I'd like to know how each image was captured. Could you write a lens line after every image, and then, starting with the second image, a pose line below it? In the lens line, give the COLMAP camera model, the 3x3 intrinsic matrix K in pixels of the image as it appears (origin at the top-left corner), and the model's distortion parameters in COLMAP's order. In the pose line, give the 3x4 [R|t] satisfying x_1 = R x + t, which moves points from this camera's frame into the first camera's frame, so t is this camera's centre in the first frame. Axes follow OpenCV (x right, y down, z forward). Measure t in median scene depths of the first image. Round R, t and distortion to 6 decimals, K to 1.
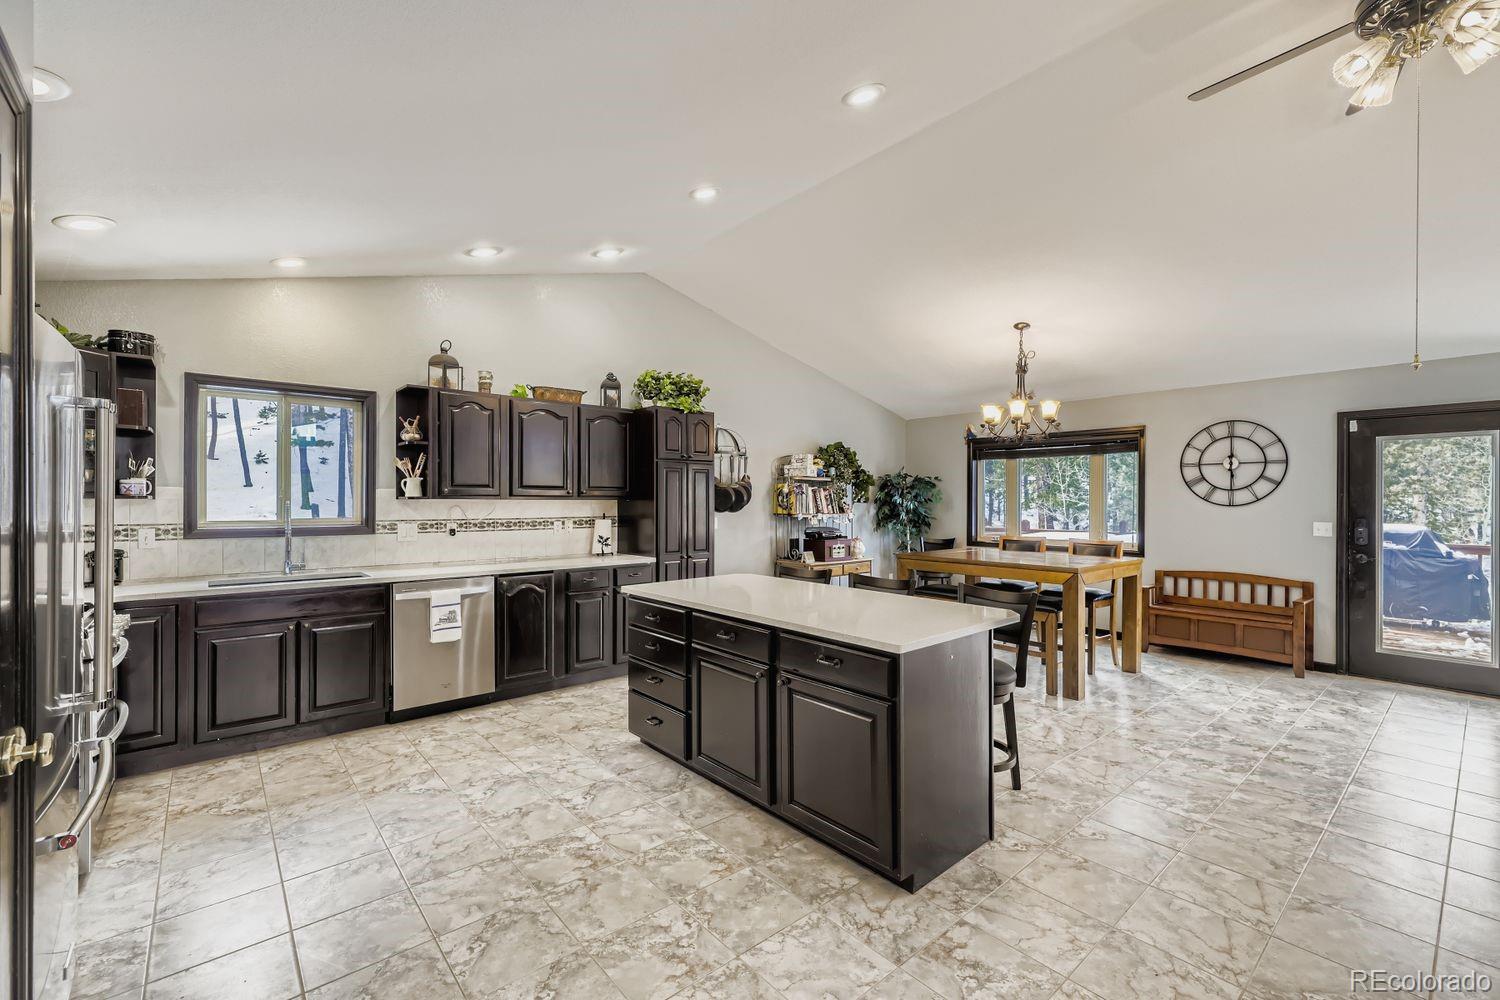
lens RADIAL K [[631.7, 0, 739.9], [0, 631.7, 502.5], [0, 0, 1]] dist [0.003818, -0.001092]
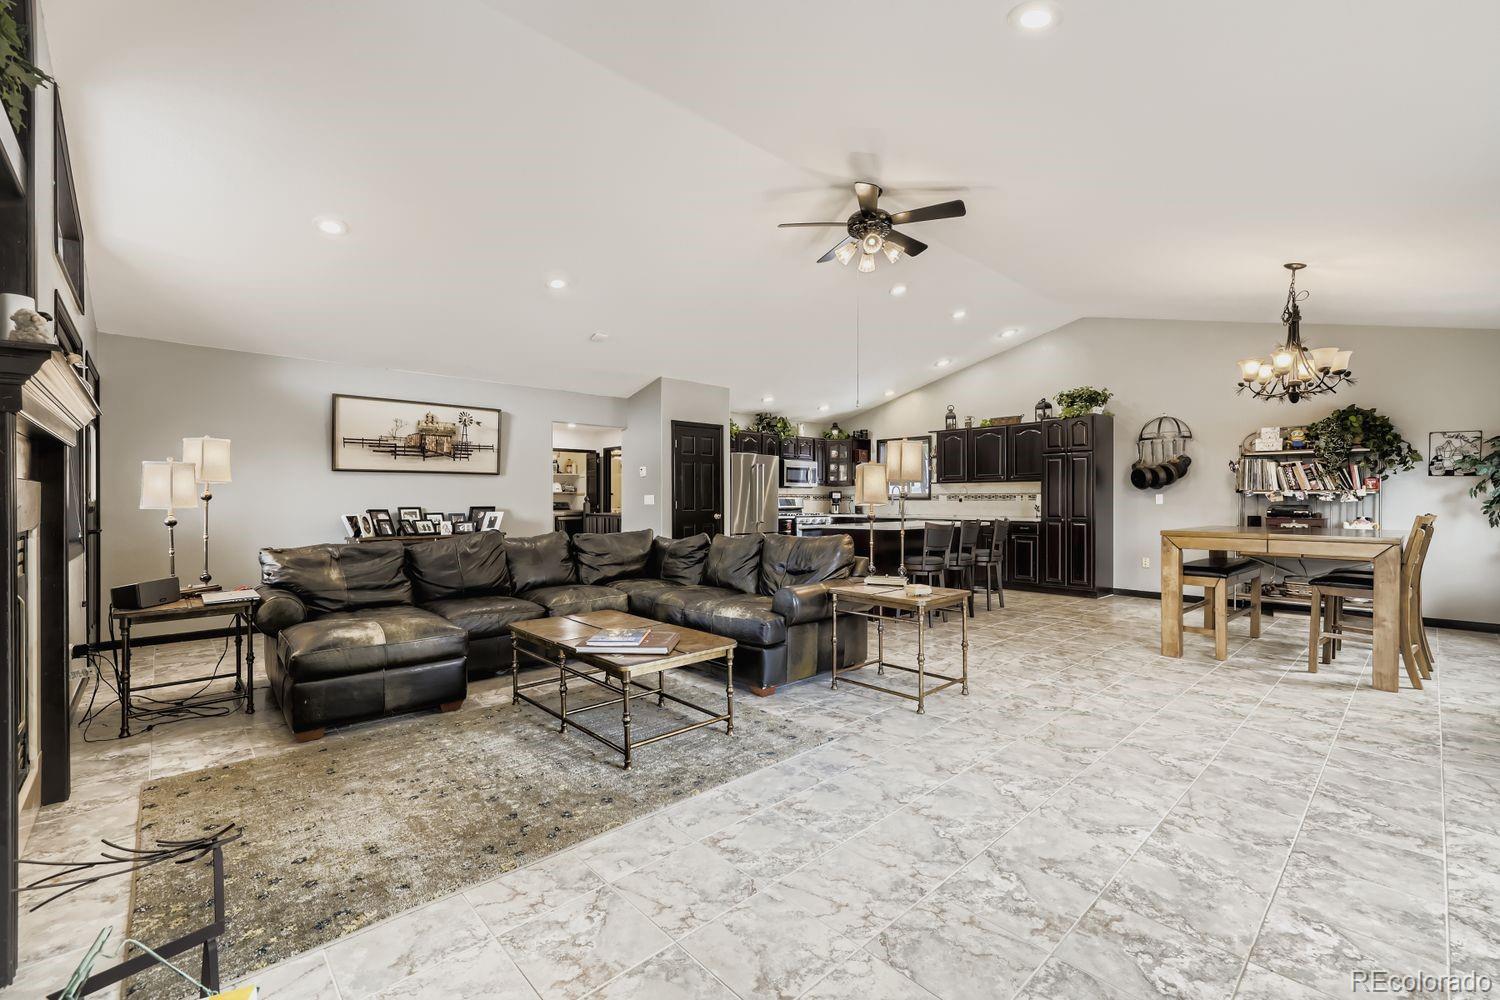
lens RADIAL K [[631.7, 0, 745.3], [0, 631.7, 501.1], [0, 0, 1]] dist [0.003818, -0.001092]
pose [[0.049998, -0.001628, -0.998748, 1.469505], [-0.001922, 0.999997, -0.001727, 0.053845], [0.998747, 0.002006, 0.049995, 0.230779]]
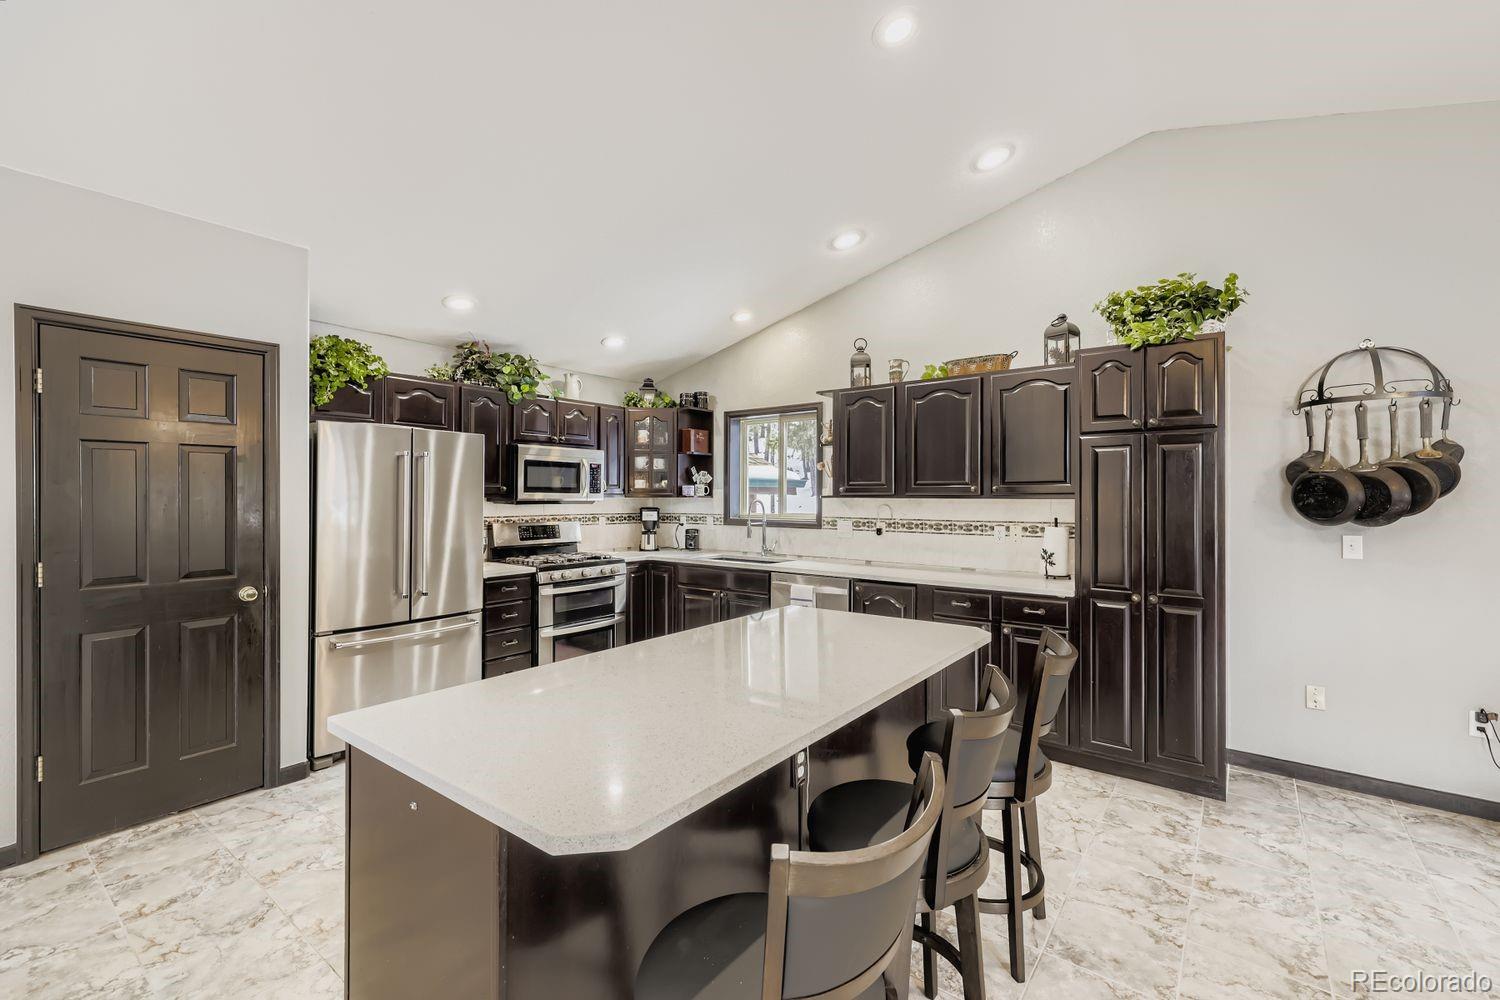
lens RADIAL K [[631.7, 0, 746.9], [0, 631.7, 498.2], [0, 0, 1]] dist [0.003818, -0.001092]
pose [[0.213898, 0.001727, -0.976854, 0.452590], [-0.003830, 0.999992, 0.000930, -0.004603], [0.976848, 0.003542, 0.213903, 0.588118]]
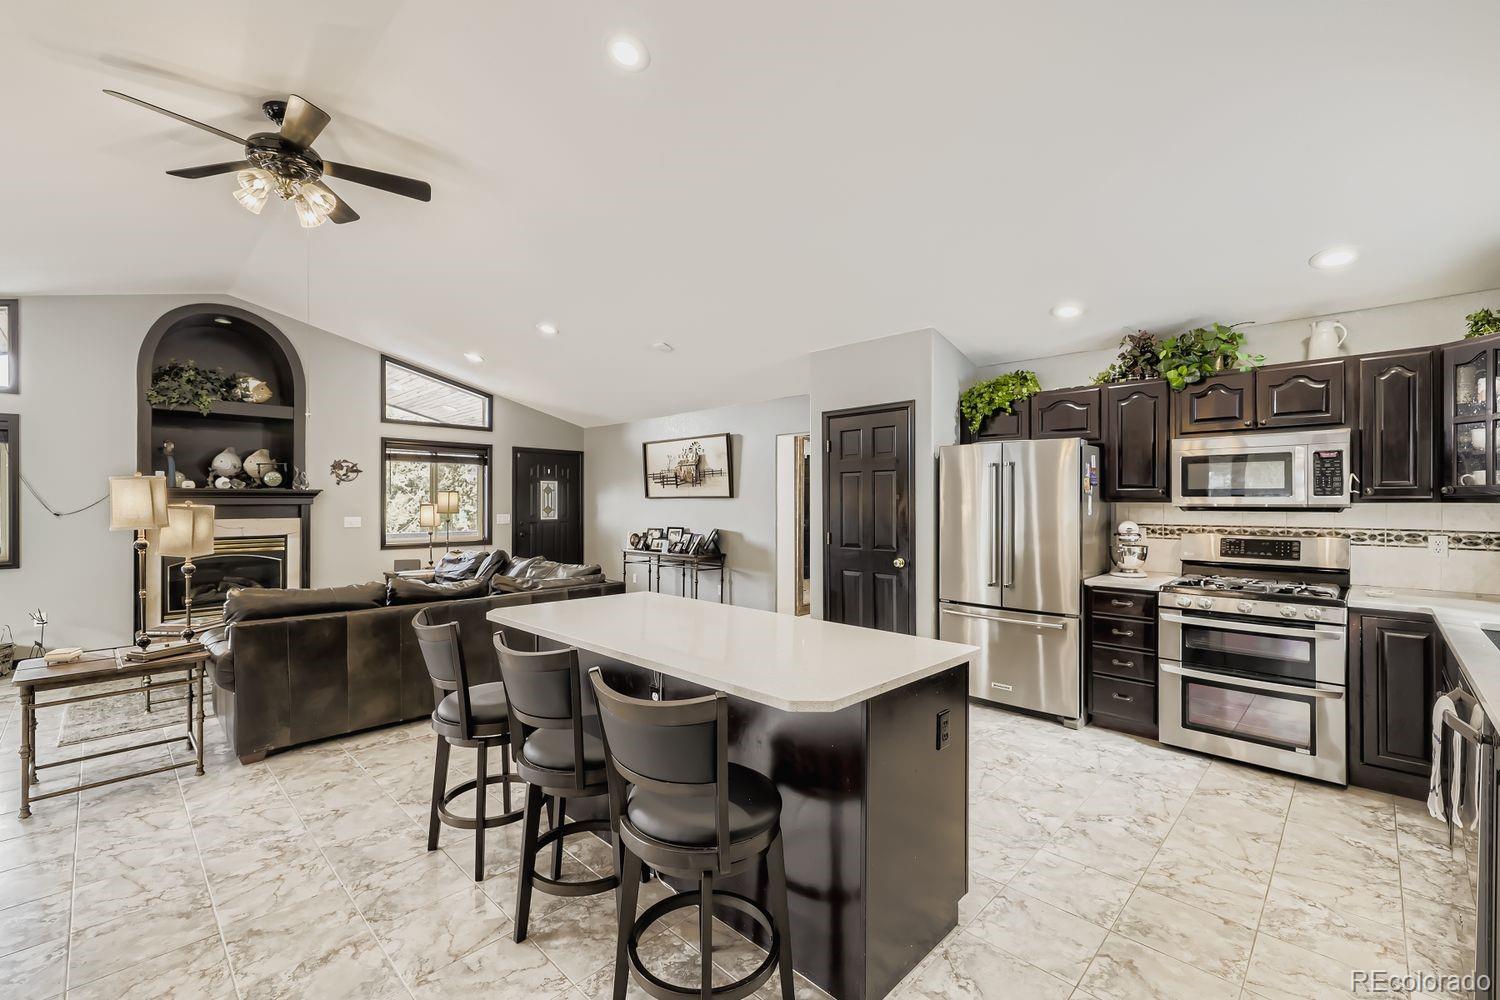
lens RADIAL K [[631.7, 0, 740.2], [0, 631.7, 500.5], [0, 0, 1]] dist [0.003818, -0.001092]
pose [[-0.996133, -0.002705, -0.087821, 0.070273], [-0.002823, 0.999995, 0.001227, -0.005127], [0.087818, 0.001470, -0.996135, 1.204320]]
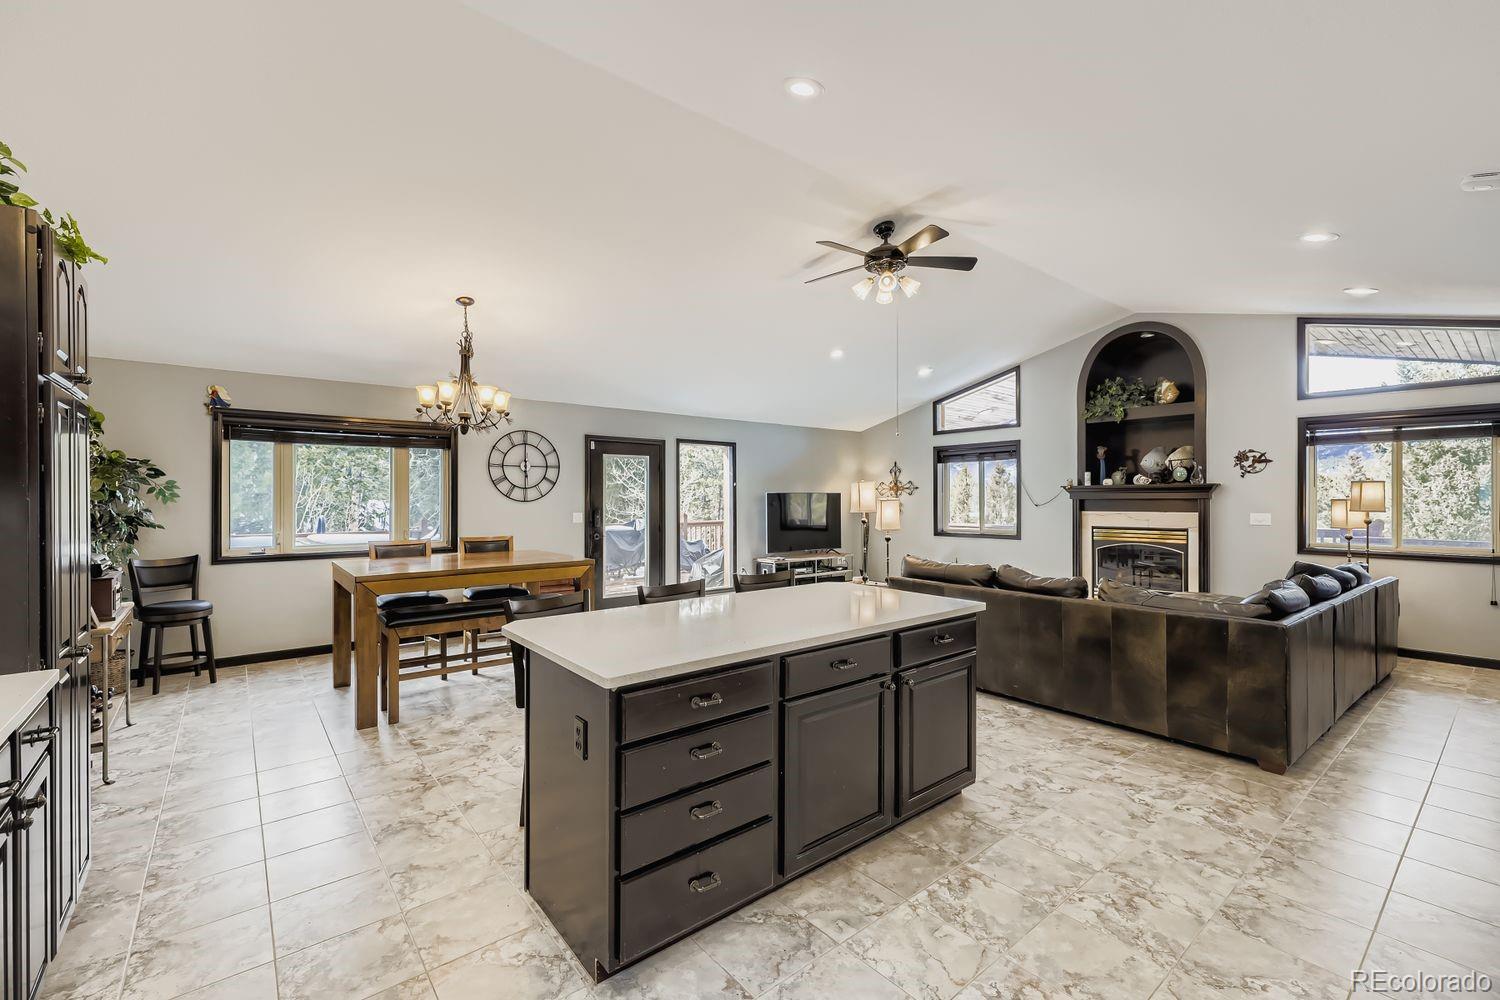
lens RADIAL K [[631.7, 0, 748.1], [0, 631.7, 495.0], [0, 0, 1]] dist [0.003818, -0.001092]
pose [[0.019073, 0.002685, 0.999814, -0.504337], [0.005317, 0.999982, -0.002787, -0.001617], [-0.999804, 0.005370, 0.019059, 0.674088]]
